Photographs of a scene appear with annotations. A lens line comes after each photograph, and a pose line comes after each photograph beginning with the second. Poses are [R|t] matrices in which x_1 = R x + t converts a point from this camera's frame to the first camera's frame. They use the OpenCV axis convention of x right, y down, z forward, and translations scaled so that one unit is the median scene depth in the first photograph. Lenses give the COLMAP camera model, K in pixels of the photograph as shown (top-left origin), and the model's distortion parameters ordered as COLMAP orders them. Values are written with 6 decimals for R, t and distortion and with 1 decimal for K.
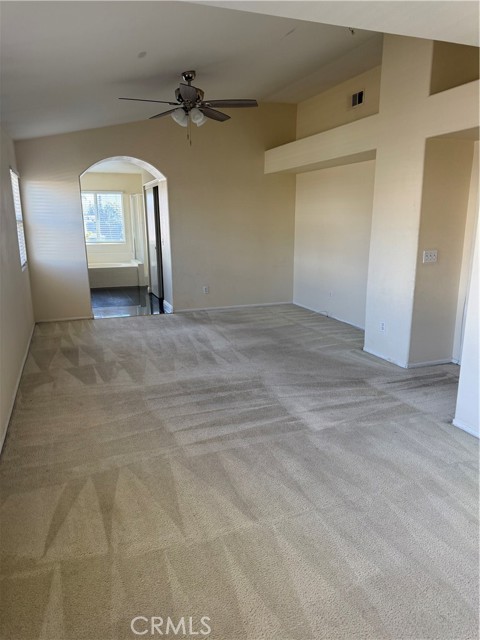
lens RADIAL K [[455.3, 0, 239.8], [0, 455.3, 321.8], [0, 0, 1]] dist [0.039093, -0.020756]
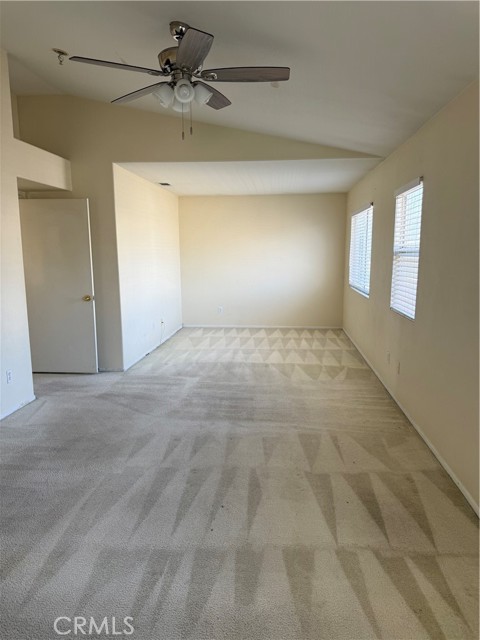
lens RADIAL K [[455.3, 0, 240.1], [0, 455.3, 320.9], [0, 0, 1]] dist [0.039093, -0.020756]
pose [[-0.902034, -0.041593, 0.429657, -0.519567], [0.116270, 0.935150, 0.334628, -0.382504], [-0.415712, 0.351802, -0.838701, 1.782366]]
